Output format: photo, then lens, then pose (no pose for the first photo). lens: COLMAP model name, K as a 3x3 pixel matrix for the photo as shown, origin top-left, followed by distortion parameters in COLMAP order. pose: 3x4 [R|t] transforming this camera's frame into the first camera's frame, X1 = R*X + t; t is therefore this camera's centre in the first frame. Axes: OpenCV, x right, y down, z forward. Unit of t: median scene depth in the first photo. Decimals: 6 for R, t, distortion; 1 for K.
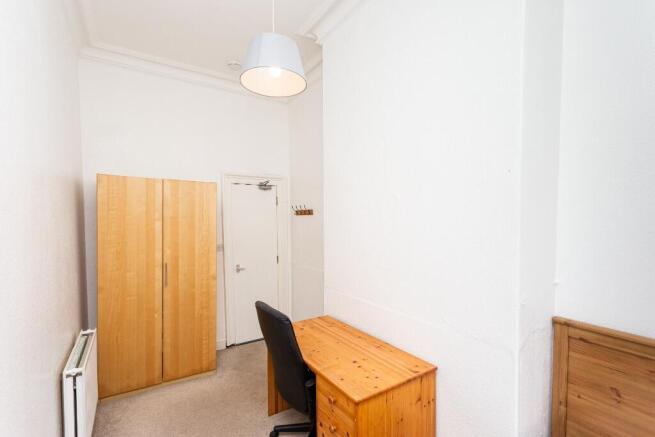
lens RADIAL K [[296.3, 0, 320.6], [0, 296.3, 217.0], [0, 0, 1]] dist [0.001158, 0.000521]
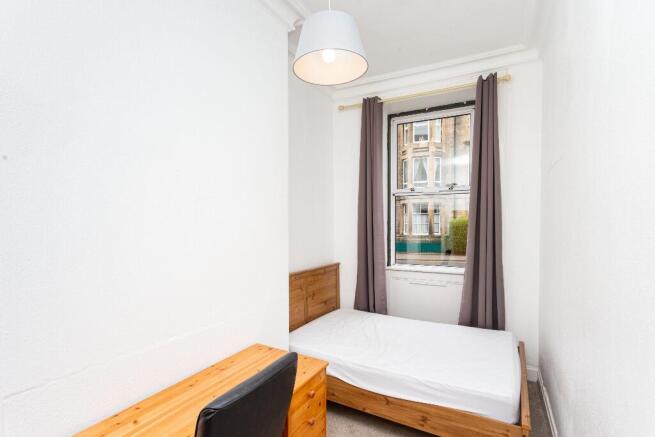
lens RADIAL K [[308.7, 0, 328.0], [0, 308.7, 220.4], [0, 0, 1]] dist [0.001963, 0.001287]
pose [[-0.463850, 0.004449, 0.885903, -0.508621], [-0.006510, 0.999943, -0.008430, -0.005755], [-0.885890, -0.009678, -0.463795, 0.746435]]
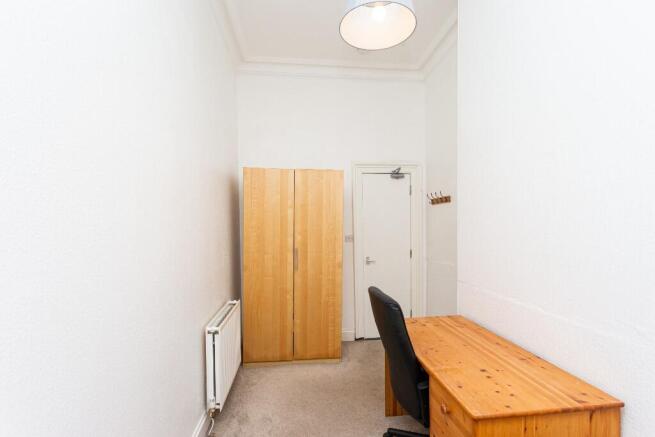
lens RADIAL K [[308.7, 0, 328.0], [0, 308.7, 220.4], [0, 0, 1]] dist [0.001963, 0.001287]
pose [[0.903784, -0.001554, -0.427987, 0.053780], [0.005920, 0.999943, 0.008870, 0.053482], [0.427948, -0.010550, 0.903742, 0.066464]]
